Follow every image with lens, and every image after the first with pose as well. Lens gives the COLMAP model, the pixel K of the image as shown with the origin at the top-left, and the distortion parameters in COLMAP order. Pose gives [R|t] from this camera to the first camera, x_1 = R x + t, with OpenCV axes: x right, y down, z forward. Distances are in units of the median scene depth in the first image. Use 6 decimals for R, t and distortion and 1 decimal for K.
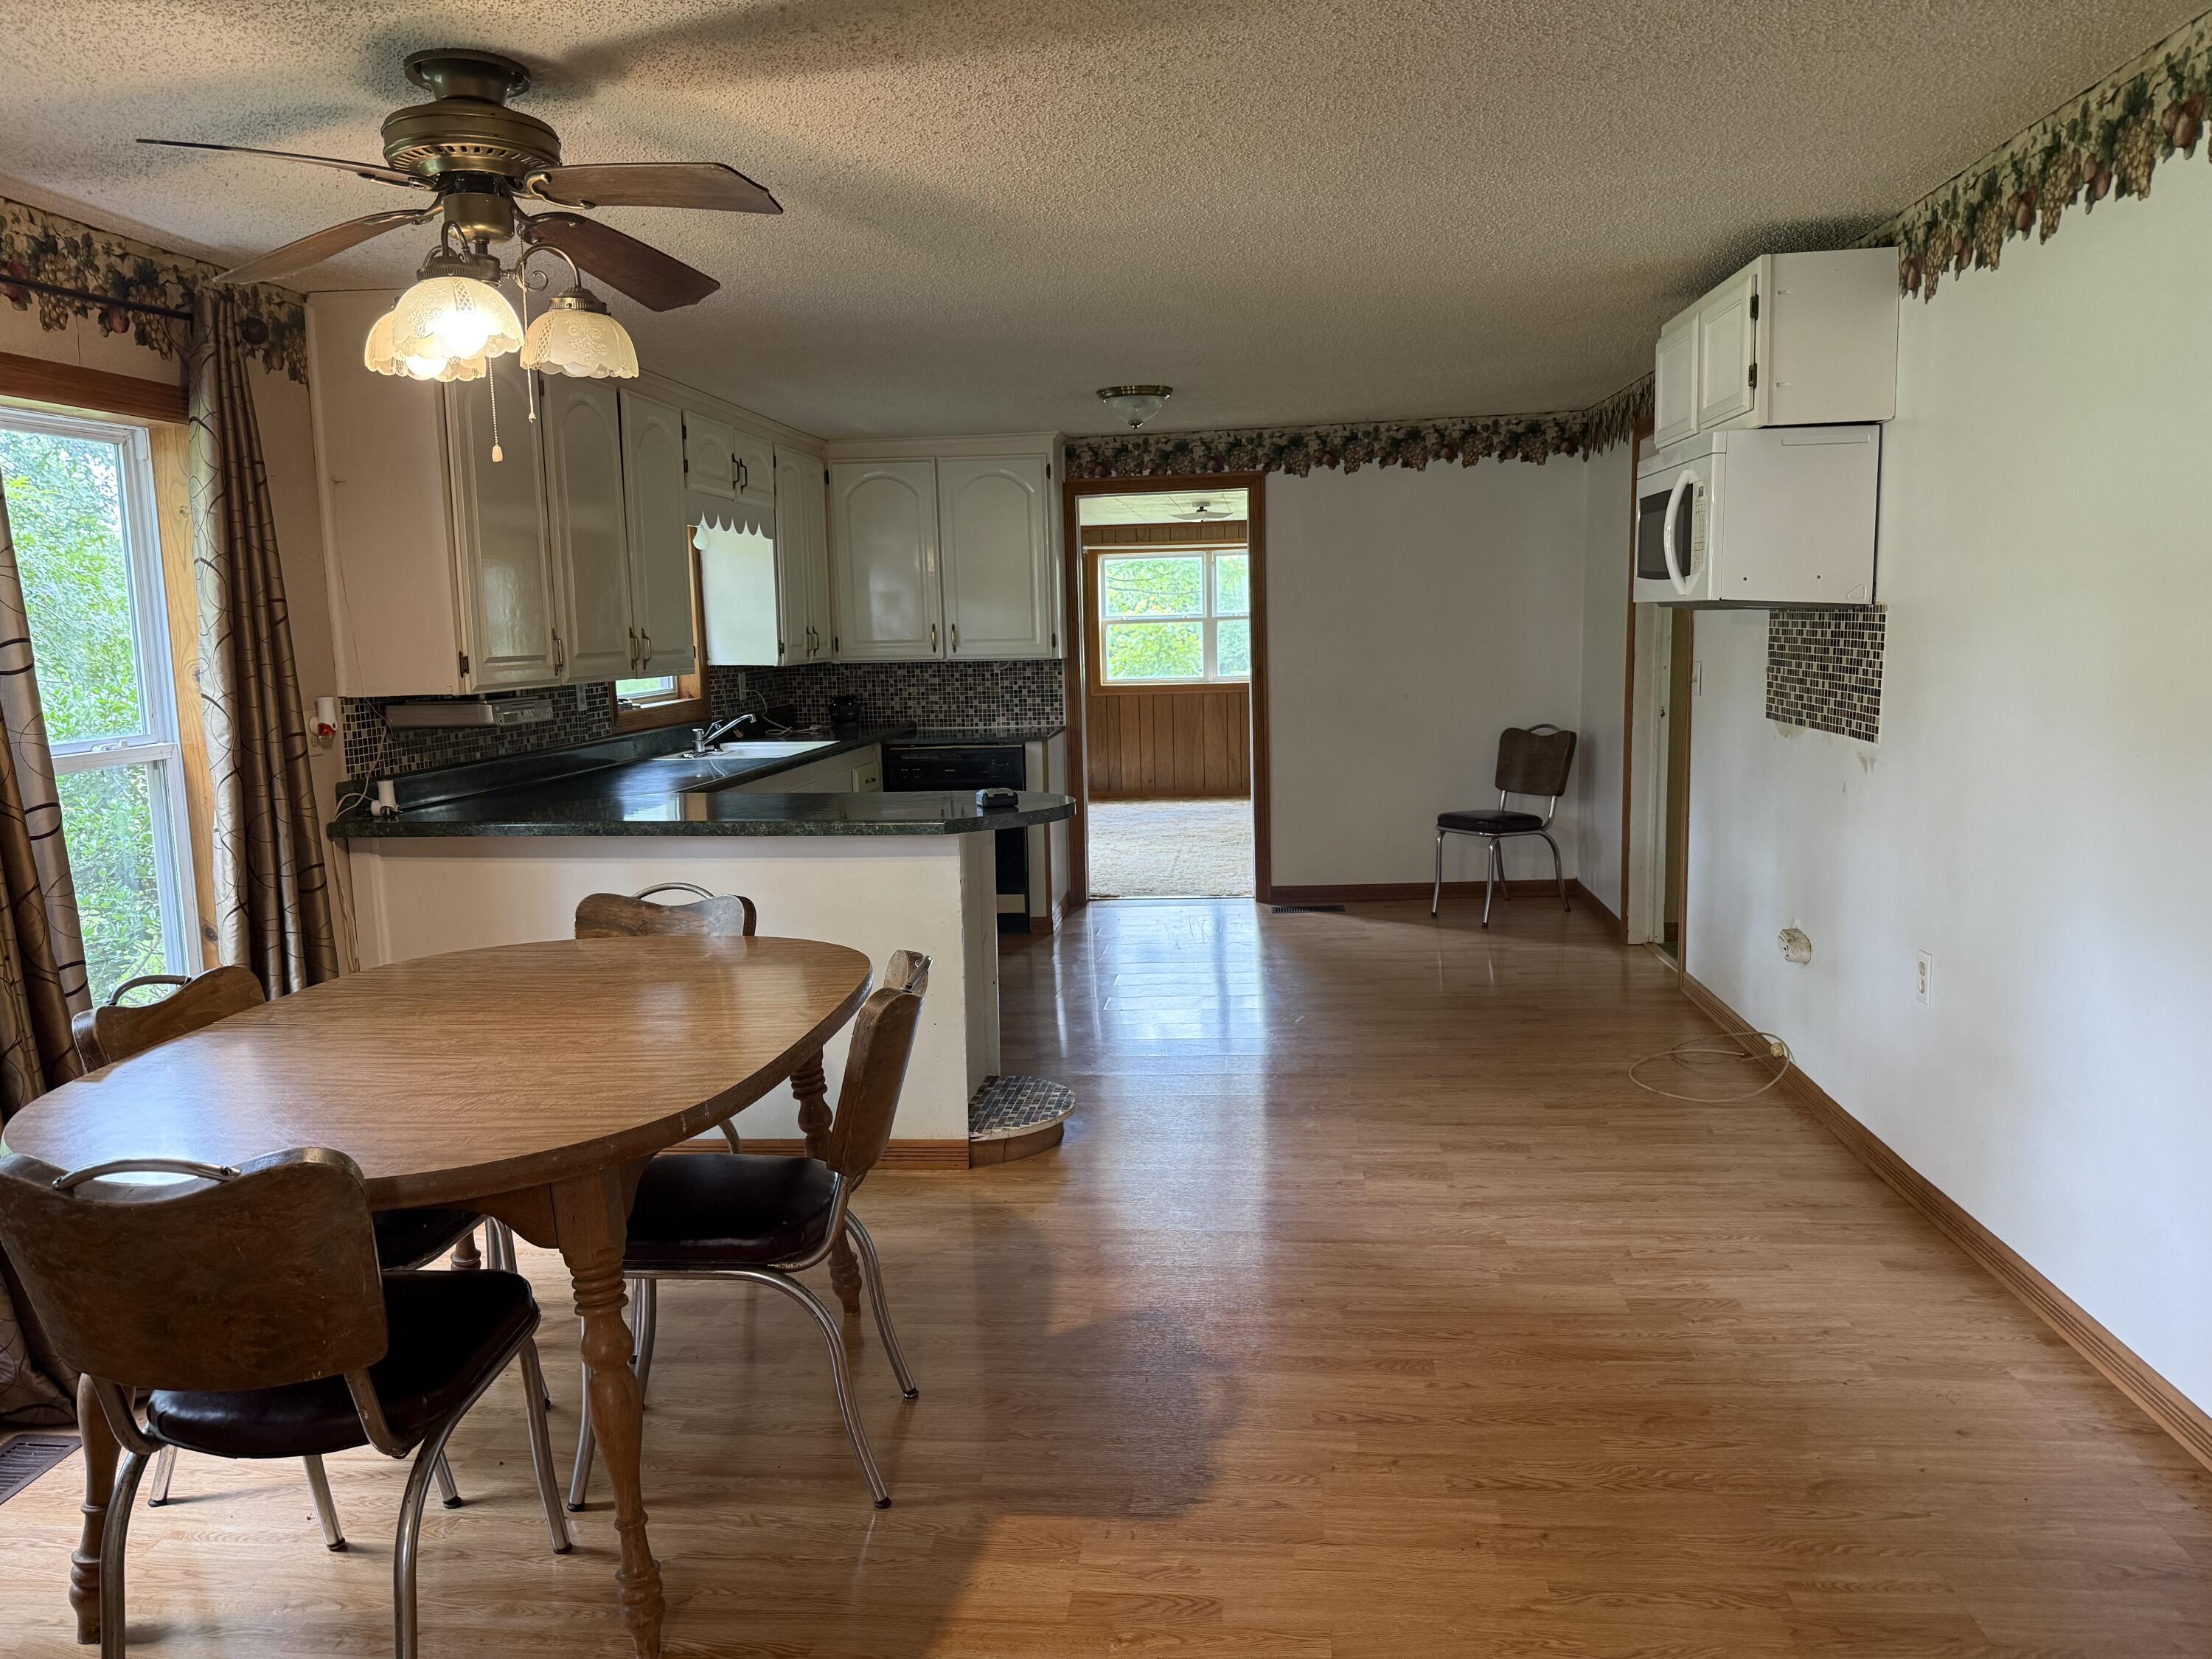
lens RADIAL K [[1545.3, 0, 1050.4], [0, 1545.3, 822.4], [0, 0, 1]] dist [0.083864, -0.068838]
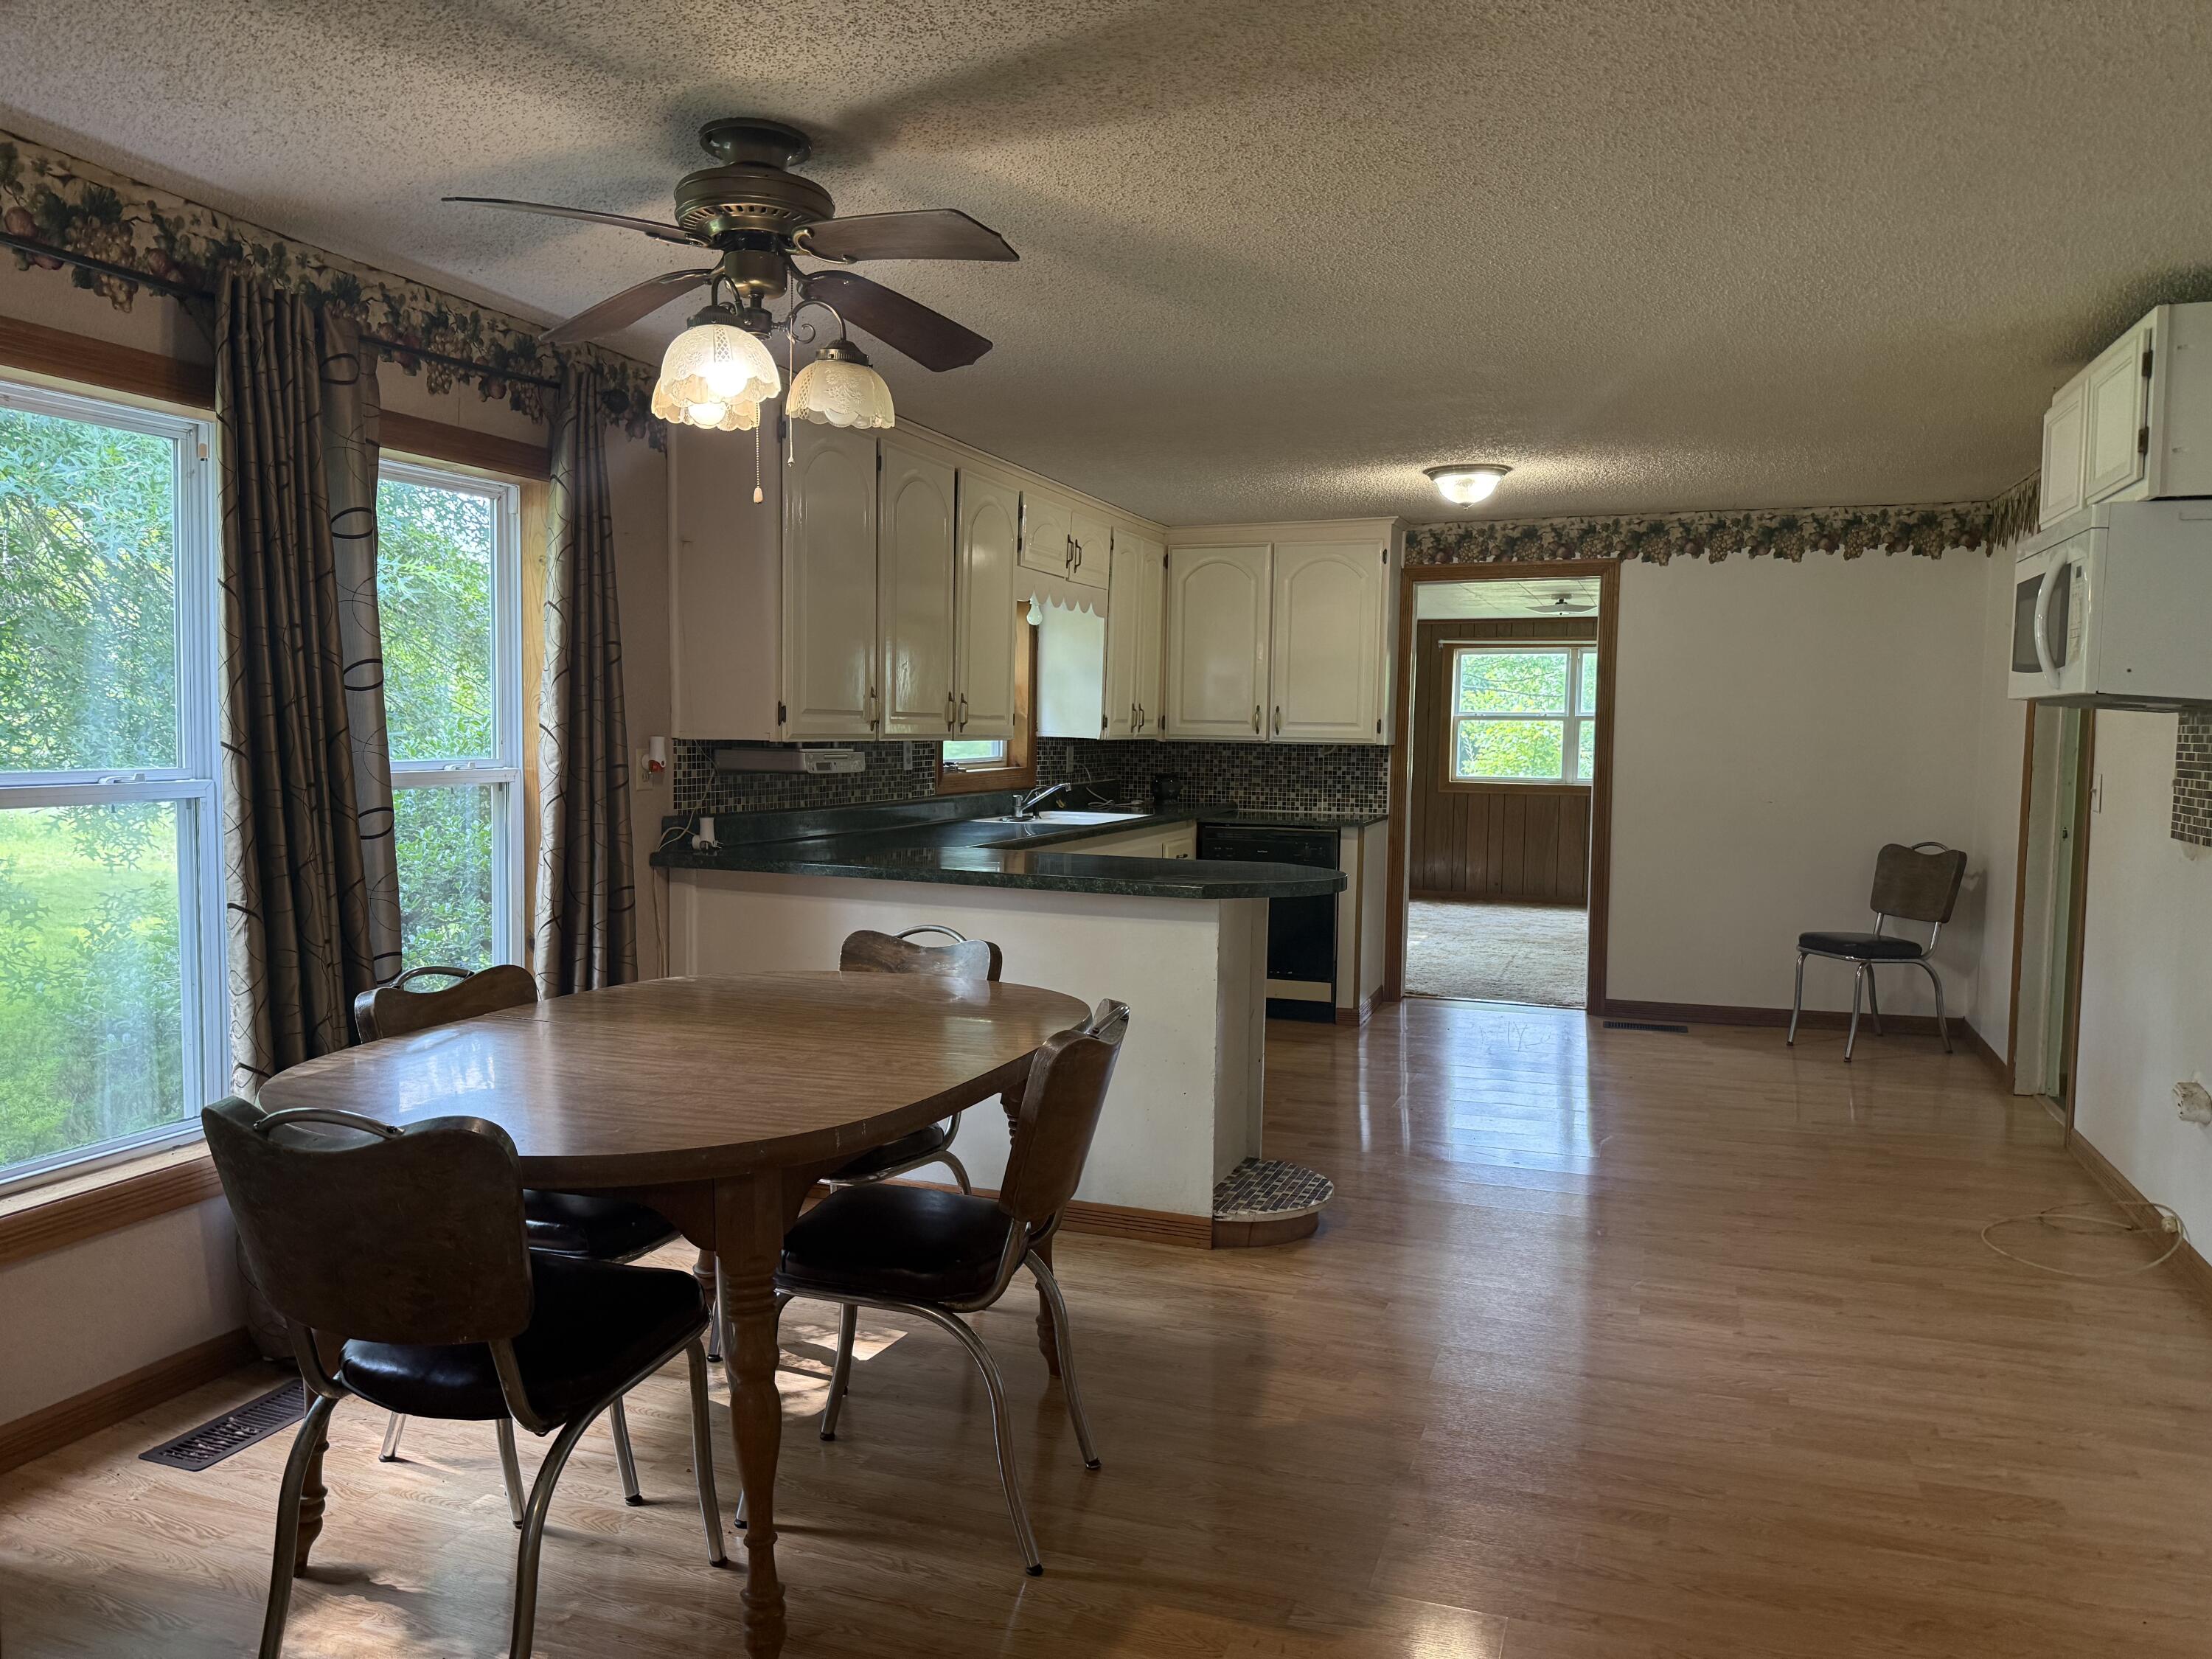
lens RADIAL K [[1534.3, 0, 1091.8], [0, 1534.3, 824.5], [0, 0, 1]] dist [0.078262, -0.064573]
pose [[0.974338, 0.058666, -0.217312, 0.071229], [-0.072173, 0.995889, -0.054742, 0.018878], [0.213207, 0.069021, 0.974566, 0.030106]]
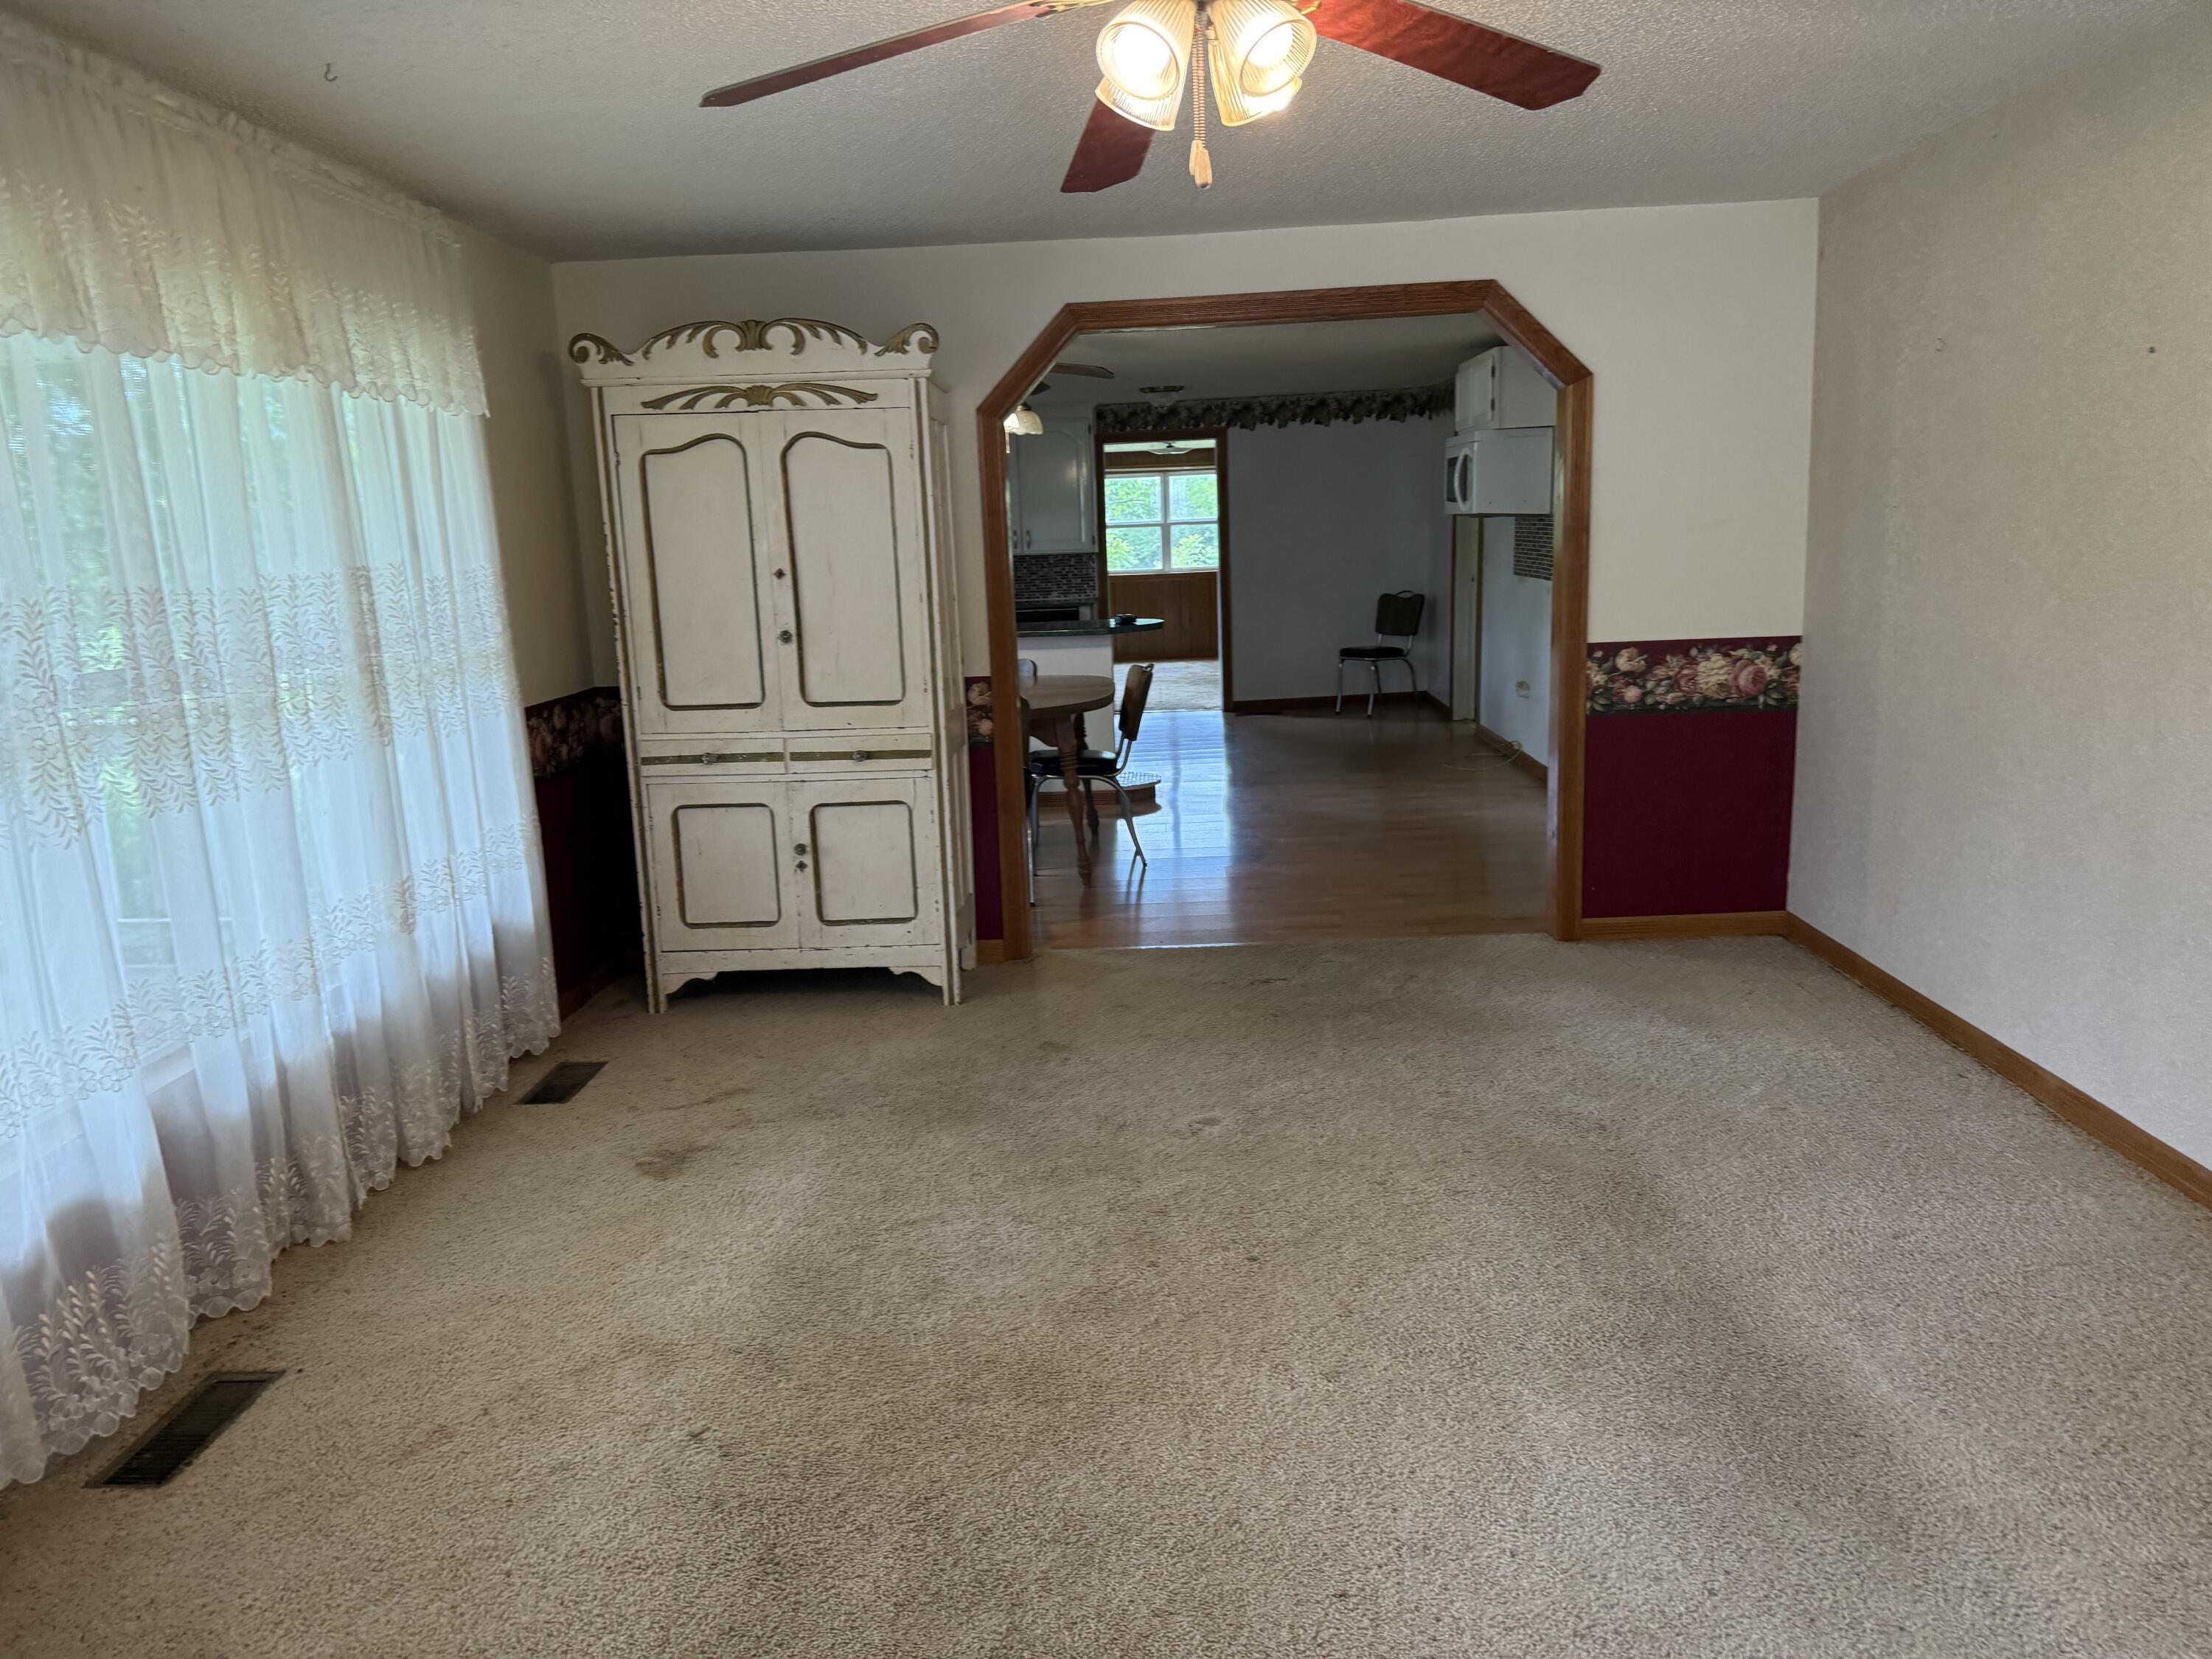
lens RADIAL K [[1545.3, 0, 1050.4], [0, 1545.3, 822.4], [0, 0, 1]] dist [0.083864, -0.068838]
pose [[0.997420, -0.023418, 0.067863, -0.267937], [0.019458, 0.998101, 0.058442, 0.126873], [-0.069103, -0.056971, 0.995982, -0.969620]]
